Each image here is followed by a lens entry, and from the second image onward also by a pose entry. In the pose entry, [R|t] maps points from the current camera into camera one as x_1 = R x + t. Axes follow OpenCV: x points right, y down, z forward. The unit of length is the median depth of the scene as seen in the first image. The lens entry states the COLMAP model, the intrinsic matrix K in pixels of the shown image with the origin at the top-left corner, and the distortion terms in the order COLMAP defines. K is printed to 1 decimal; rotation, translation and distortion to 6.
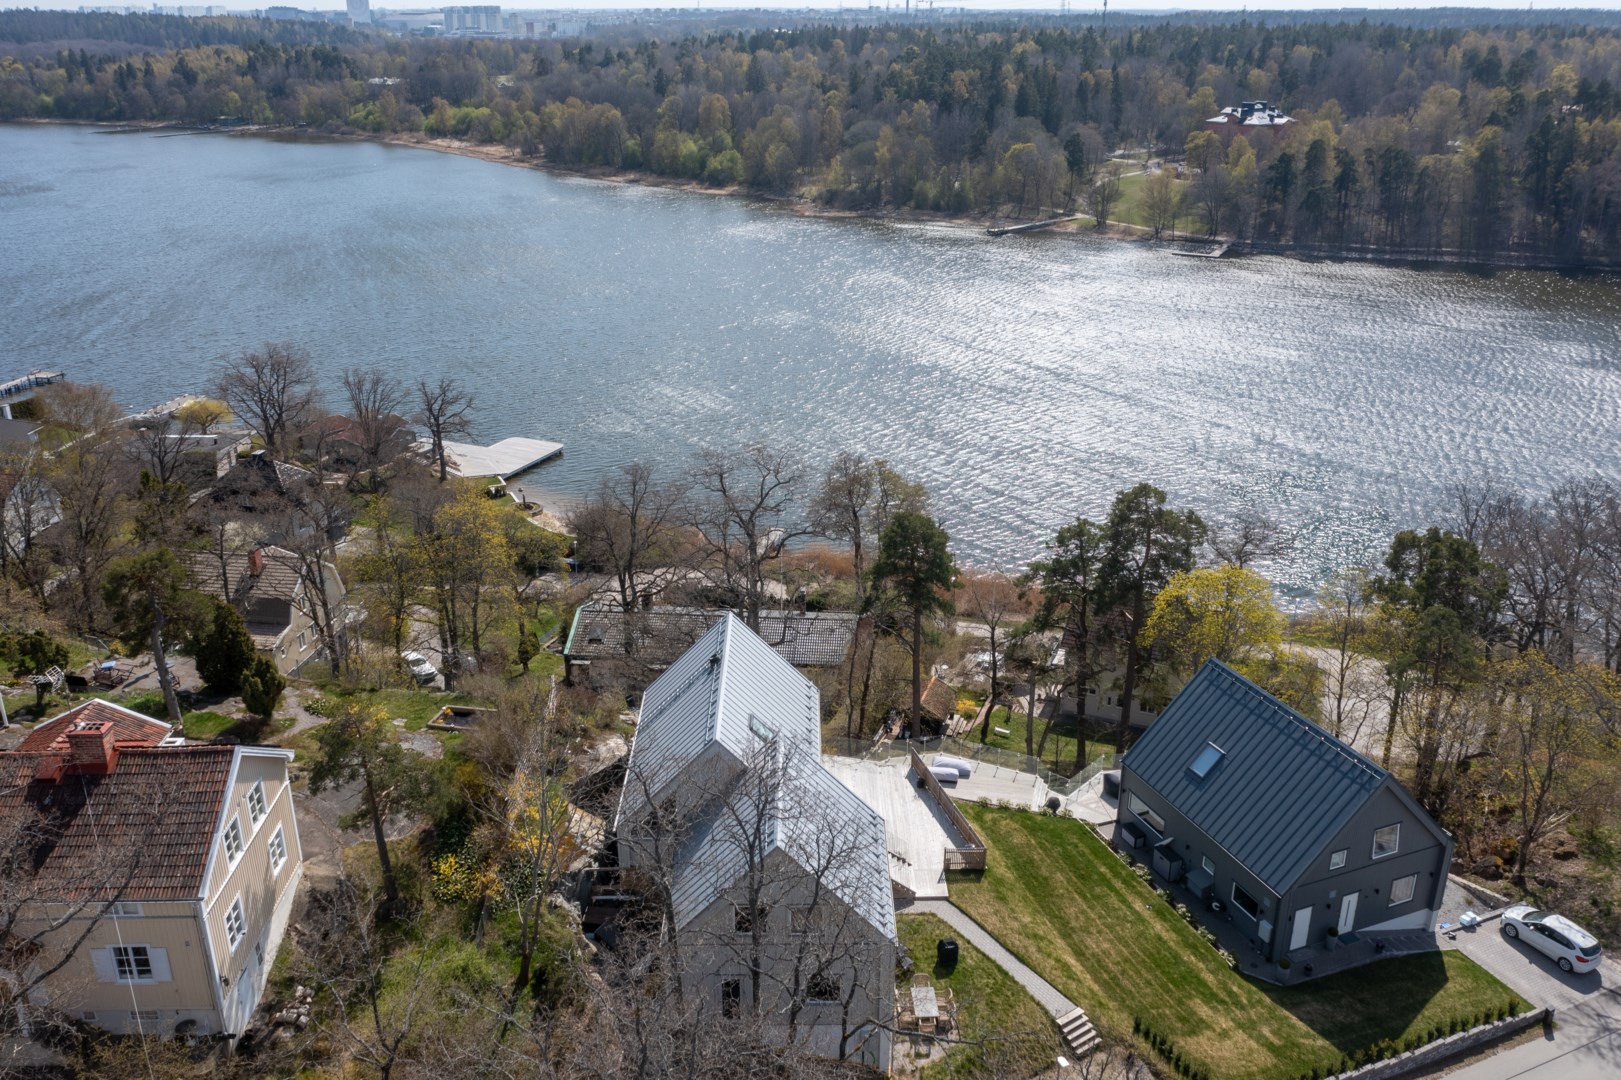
lens RADIAL K [[1311.9, 0, 810.5], [0, 1311.9, 540.0], [0, 0, 1]] dist [-0.037296, -0.001376]
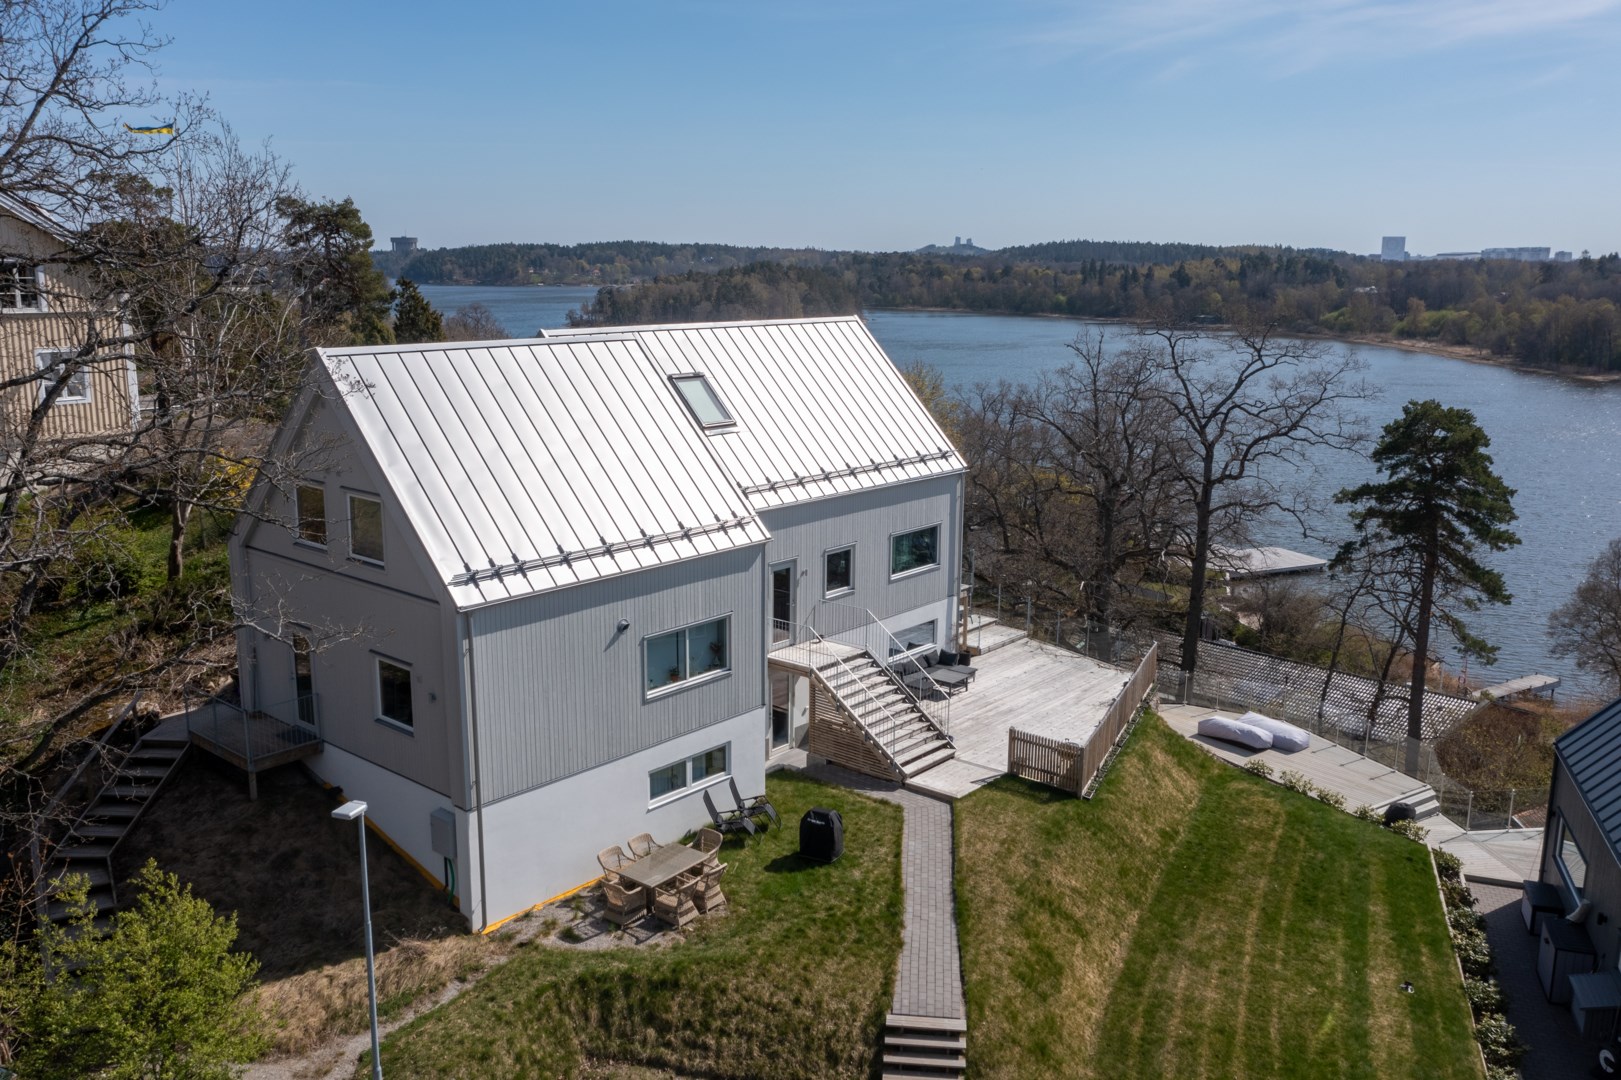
lens RADIAL K [[1328.4, 0, 815.3], [0, 1328.4, 530.4], [0, 0, 1]] dist [-0.016161, 0.000310]
pose [[0.750991, 0.130329, -0.647323, 0.091312], [-0.247040, 0.964590, -0.092397, 0.055822], [0.612359, 0.229304, 0.756595, 0.132644]]
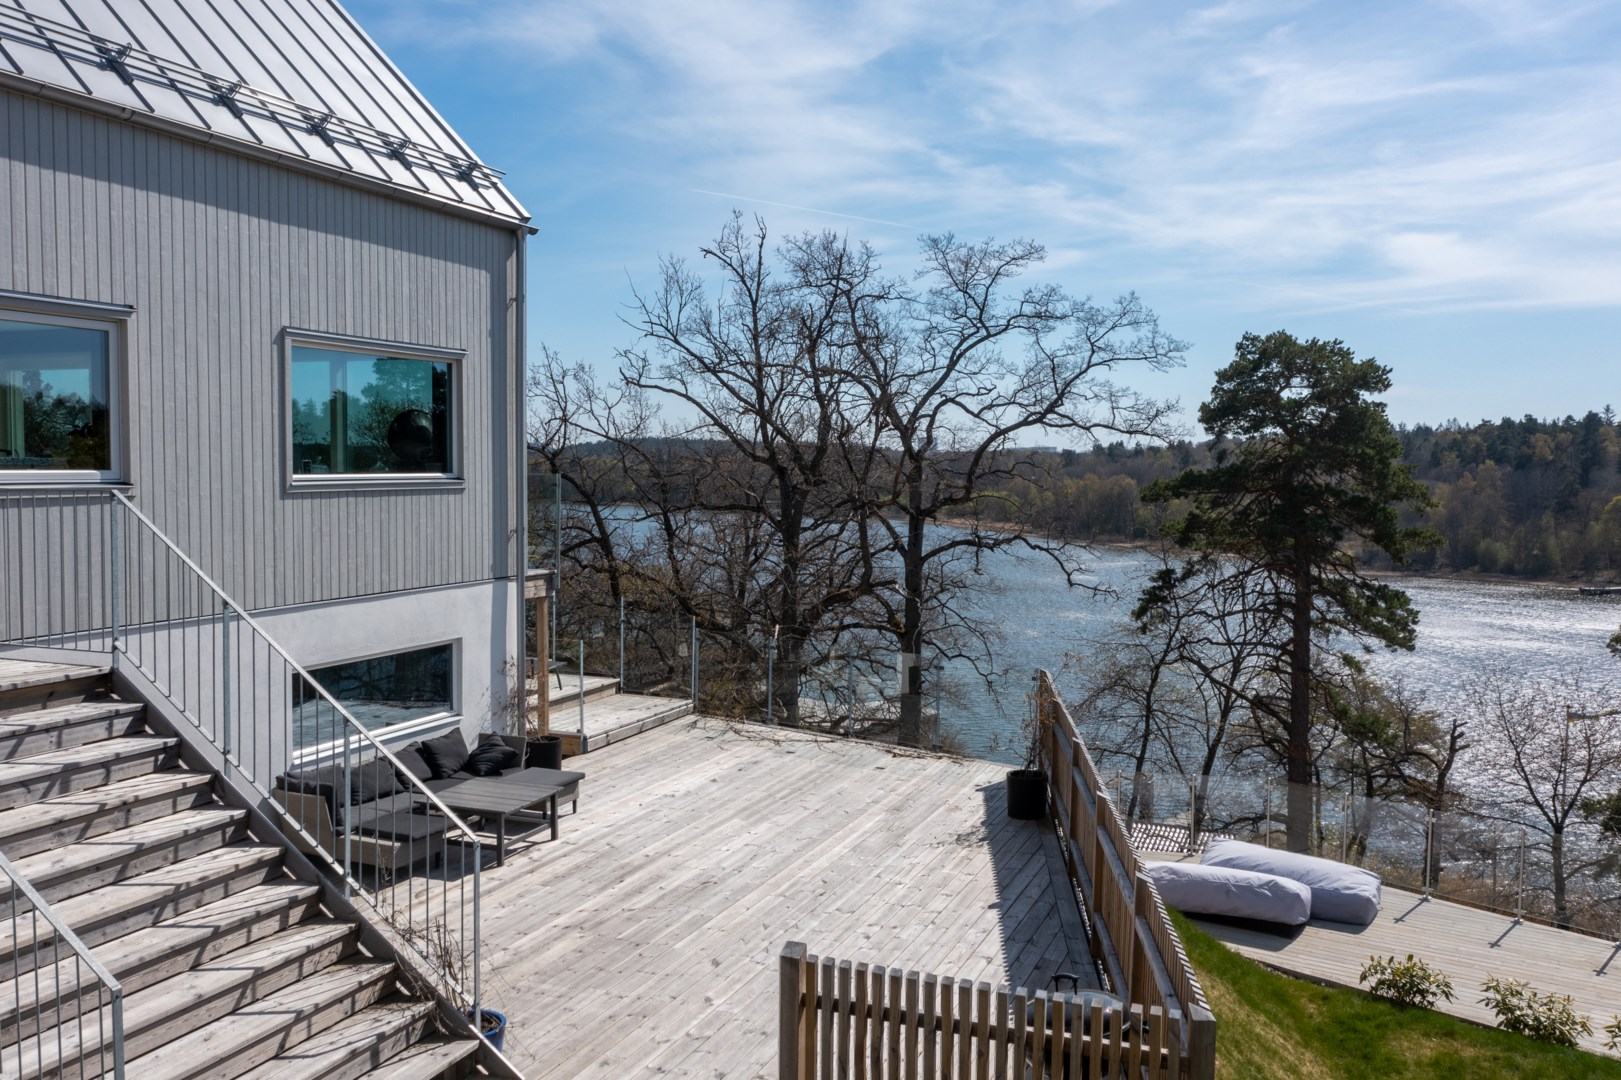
lens RADIAL K [[1328.4, 0, 815.3], [0, 1328.4, 530.4], [0, 0, 1]] dist [-0.016161, 0.000310]
pose [[0.920579, 0.021393, -0.389969, 0.035487], [-0.147658, 0.943451, -0.296813, 0.057590], [0.361567, 0.330822, 0.871680, 0.220359]]
